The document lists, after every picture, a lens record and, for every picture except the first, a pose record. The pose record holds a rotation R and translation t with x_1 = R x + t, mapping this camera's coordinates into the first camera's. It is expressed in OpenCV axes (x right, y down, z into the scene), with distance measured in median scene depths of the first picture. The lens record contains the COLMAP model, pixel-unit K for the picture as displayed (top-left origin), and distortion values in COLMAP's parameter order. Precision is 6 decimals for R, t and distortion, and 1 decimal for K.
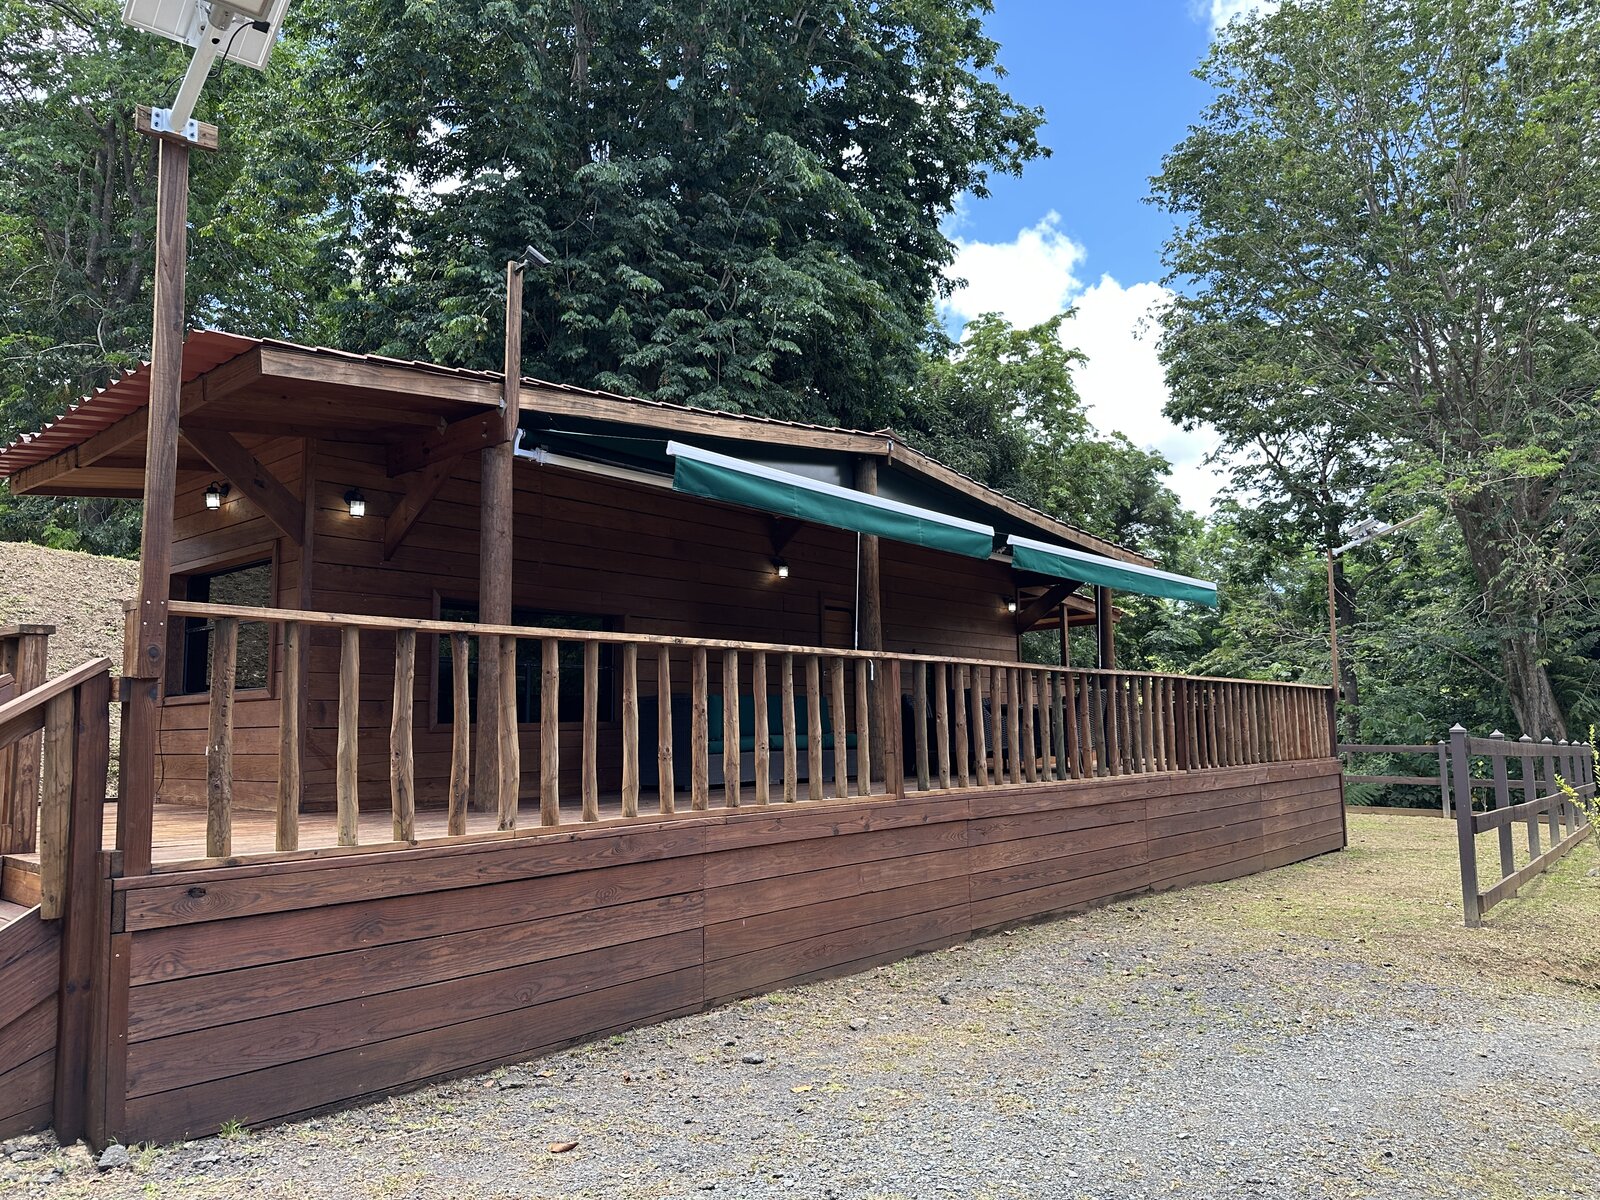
lens RADIAL K [[1129.0, 0, 799.8], [0, 1129.0, 601.2], [0, 0, 1]] dist [0.008430, 0.002594]
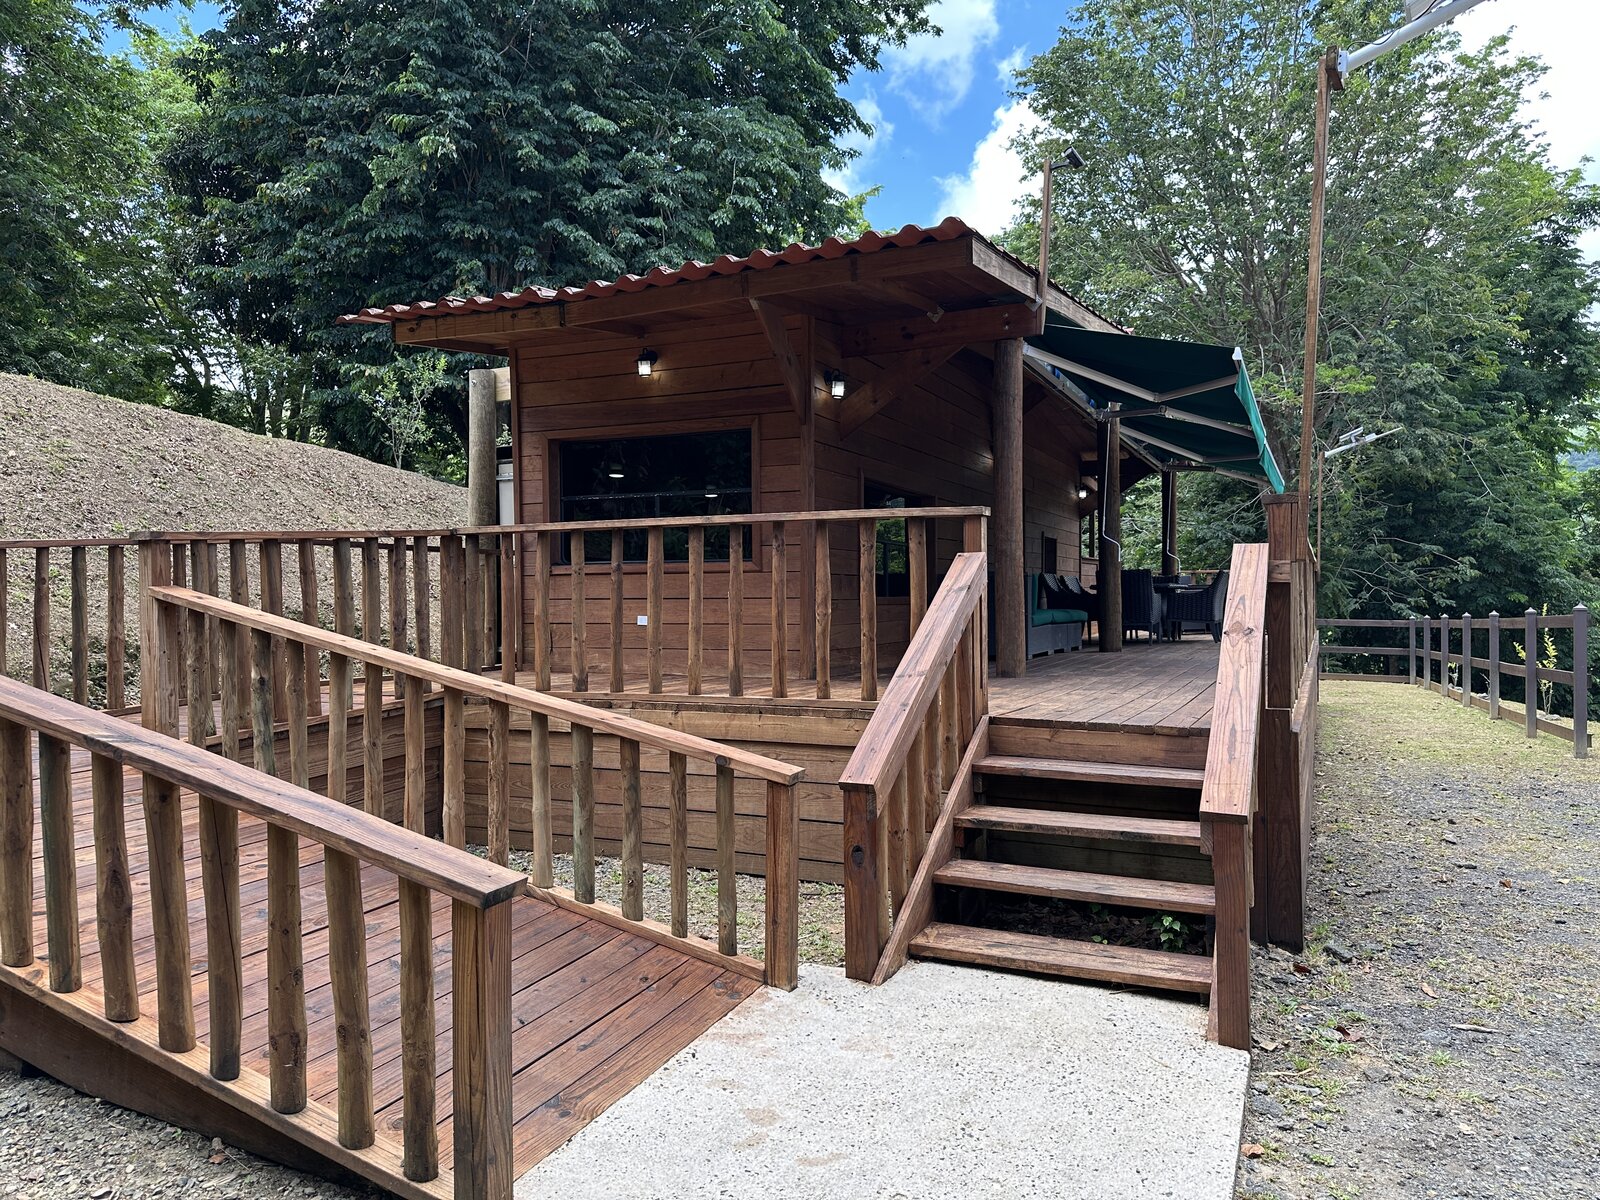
lens RADIAL K [[1129.0, 0, 799.5], [0, 1129.0, 600.5], [0, 0, 1]] dist [0.008430, 0.002594]
pose [[0.965980, 0.009714, 0.258434, -0.215039], [-0.040115, 0.992828, 0.112624, -0.001380], [-0.255487, -0.119160, 0.959441, 0.002281]]
